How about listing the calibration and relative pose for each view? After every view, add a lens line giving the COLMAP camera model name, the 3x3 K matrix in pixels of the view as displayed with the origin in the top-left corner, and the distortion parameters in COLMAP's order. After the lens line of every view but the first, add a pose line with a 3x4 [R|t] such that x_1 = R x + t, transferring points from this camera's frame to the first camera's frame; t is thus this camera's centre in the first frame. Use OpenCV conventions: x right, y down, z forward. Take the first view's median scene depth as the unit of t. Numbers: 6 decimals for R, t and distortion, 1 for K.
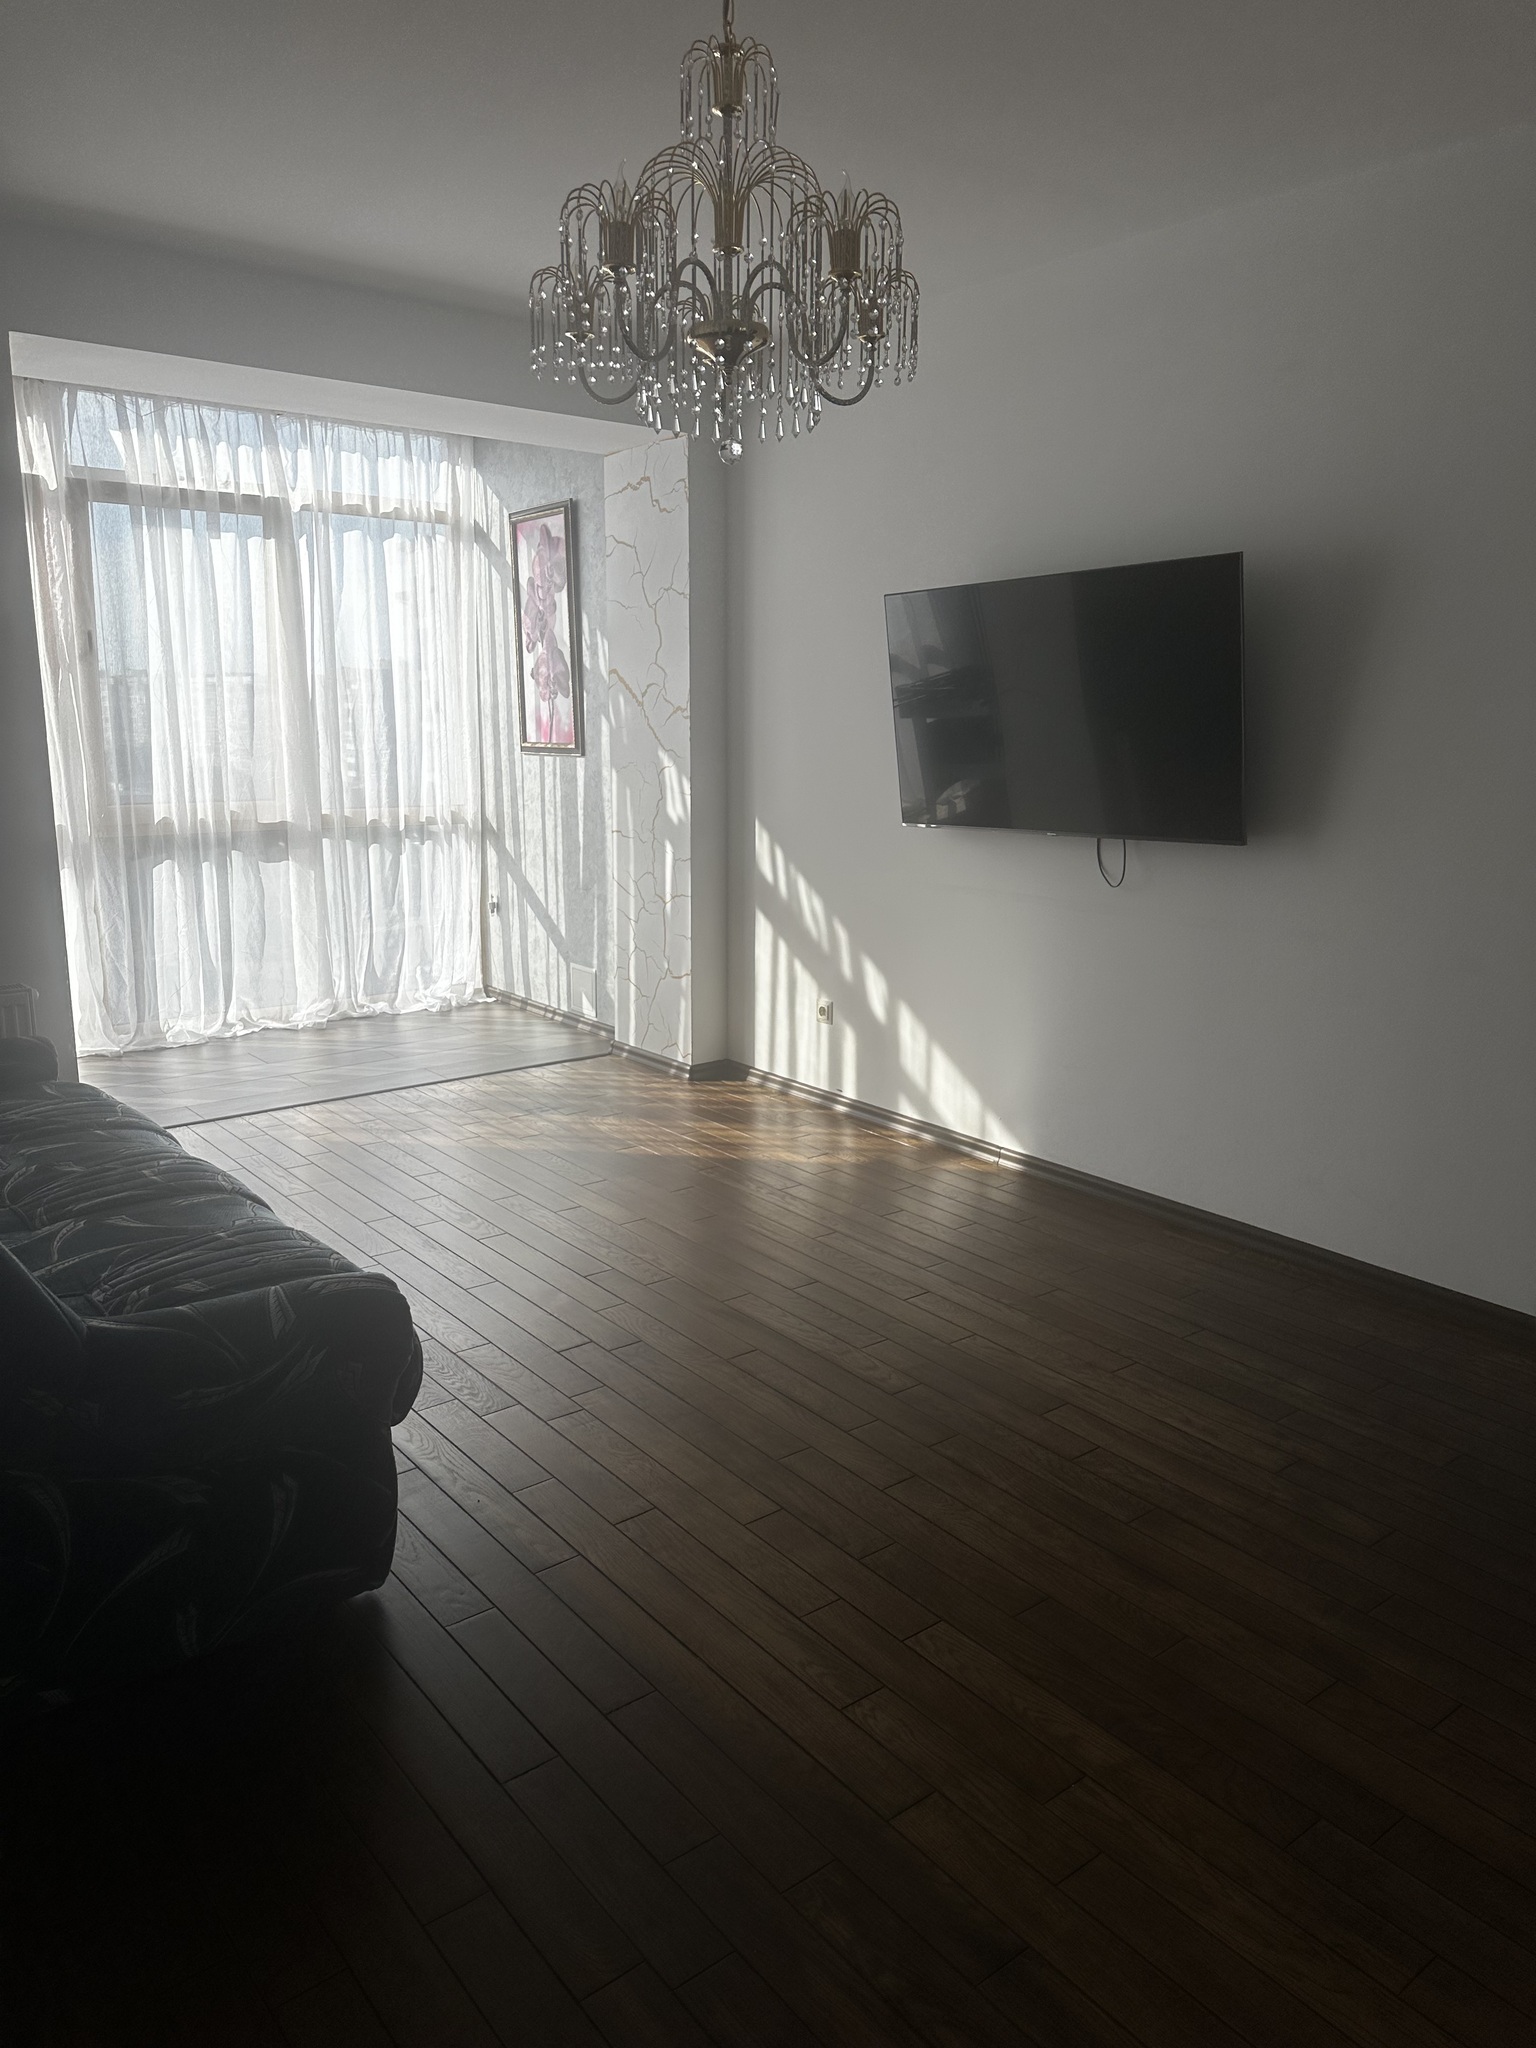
lens RADIAL K [[1447.0, 0, 768.0], [0, 1447.0, 1024.0], [0, 0, 1]] dist [0.038972, 0.002437]
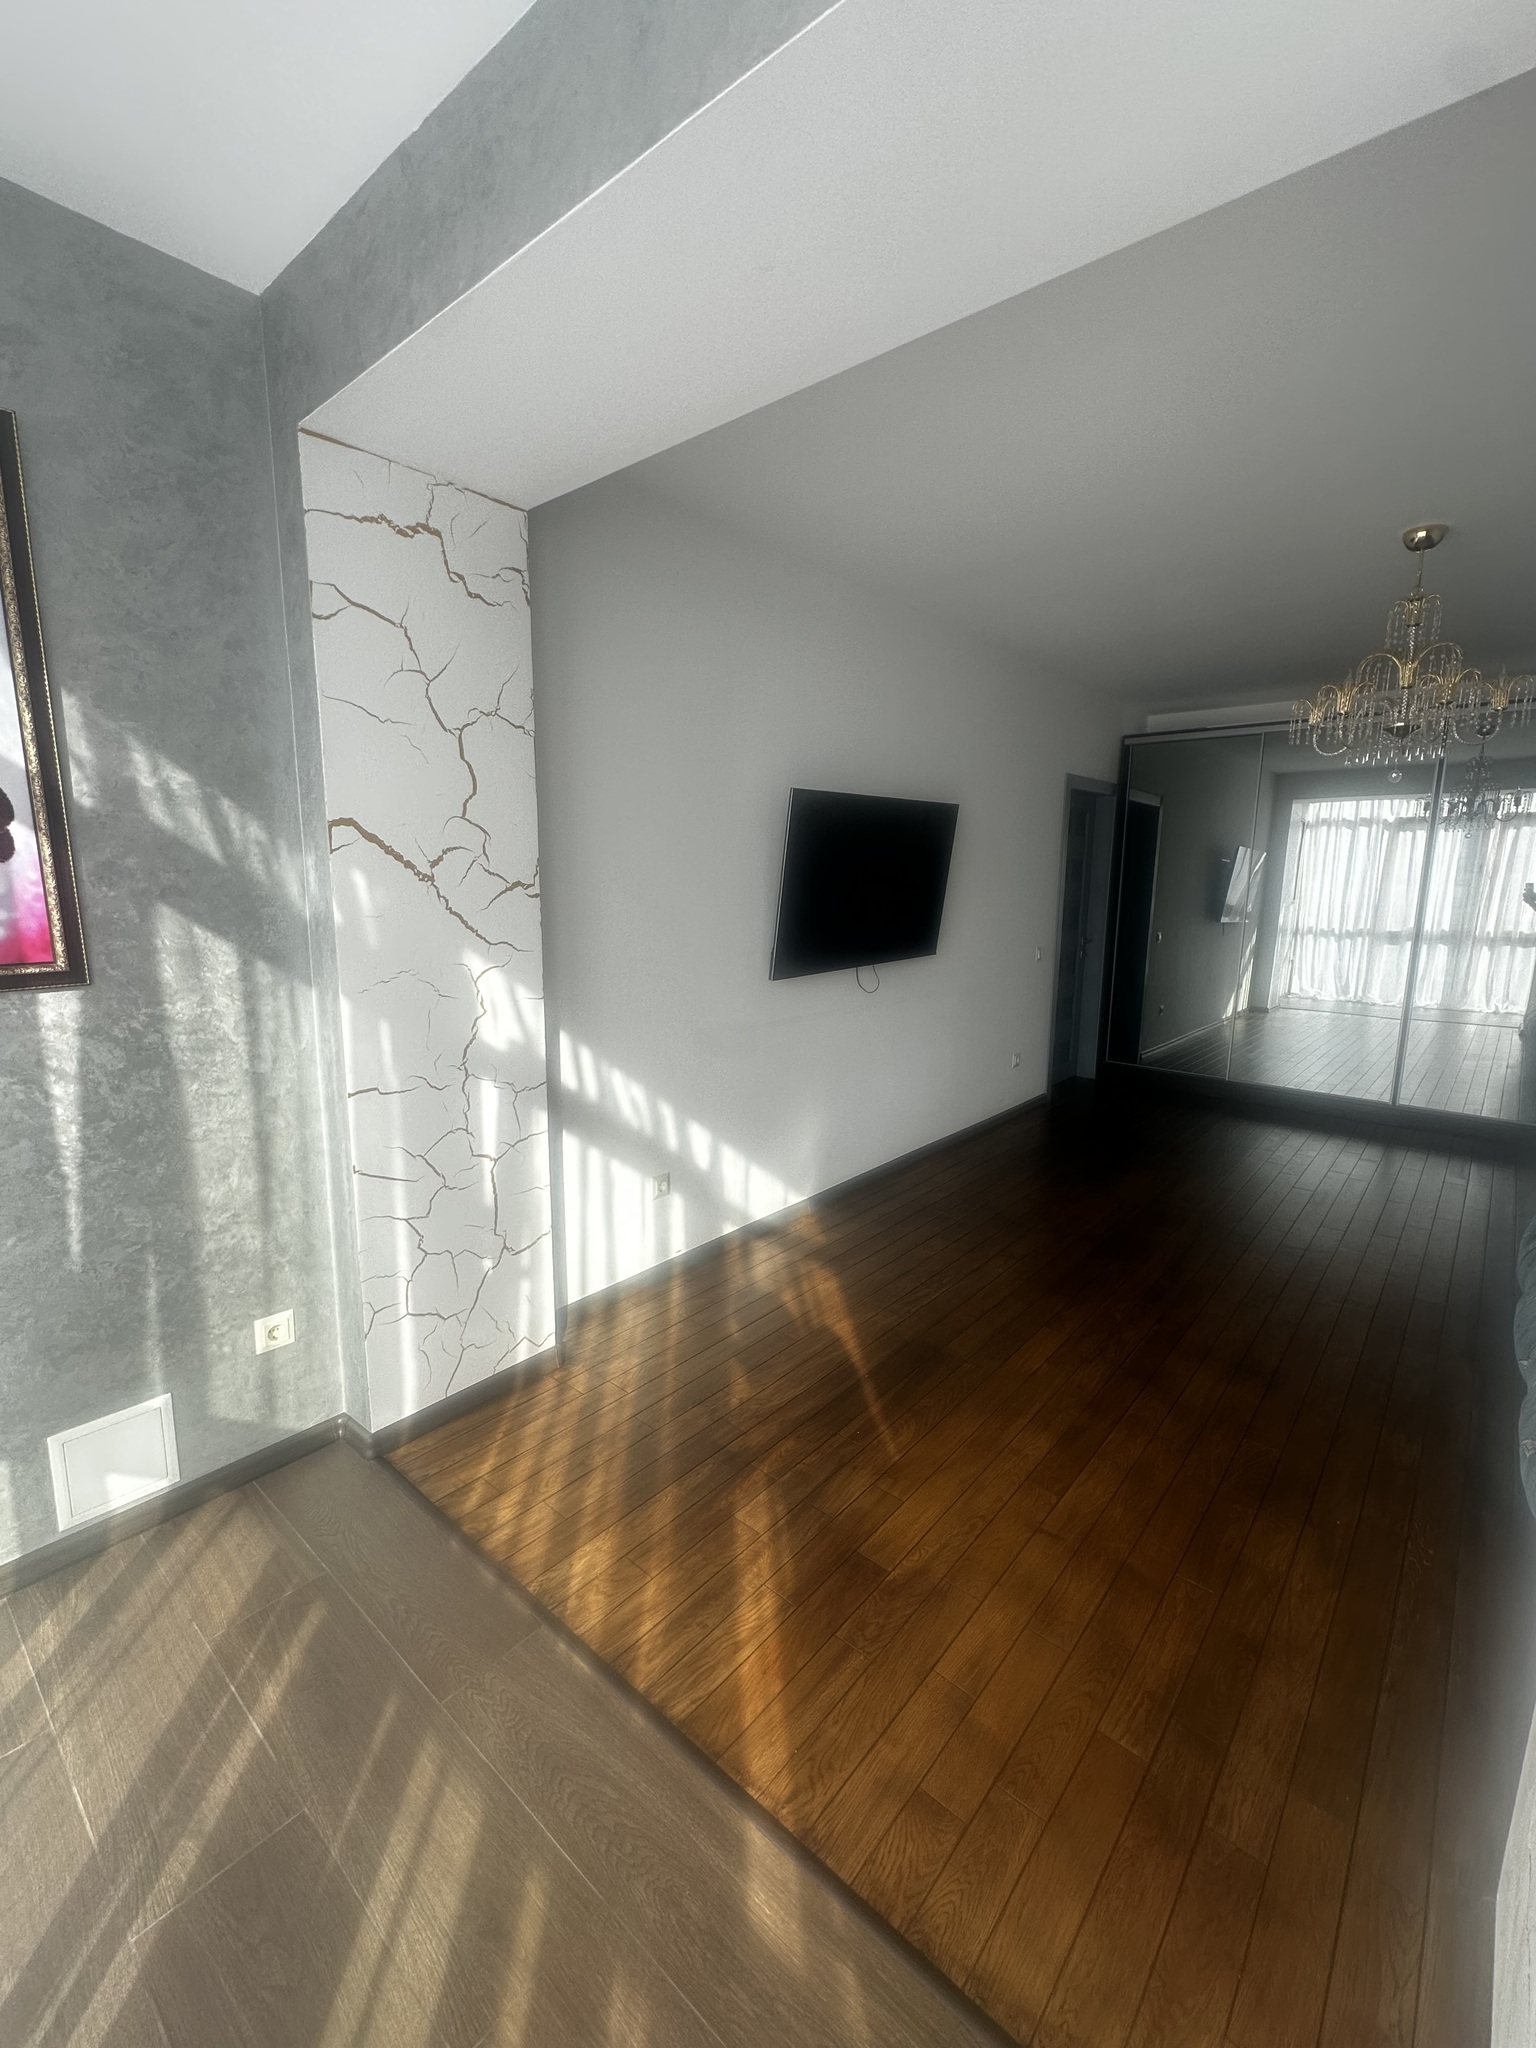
lens RADIAL K [[861.8, 0, 772.4], [0, 861.8, 1080.5], [0, 0, 1]] dist [0.000668, 0.000042]
pose [[-0.198500, -0.213764, 0.956505, -0.464773], [0.216970, 0.942127, 0.255578, -0.189679], [-0.955783, 0.258265, -0.140632, 0.868841]]
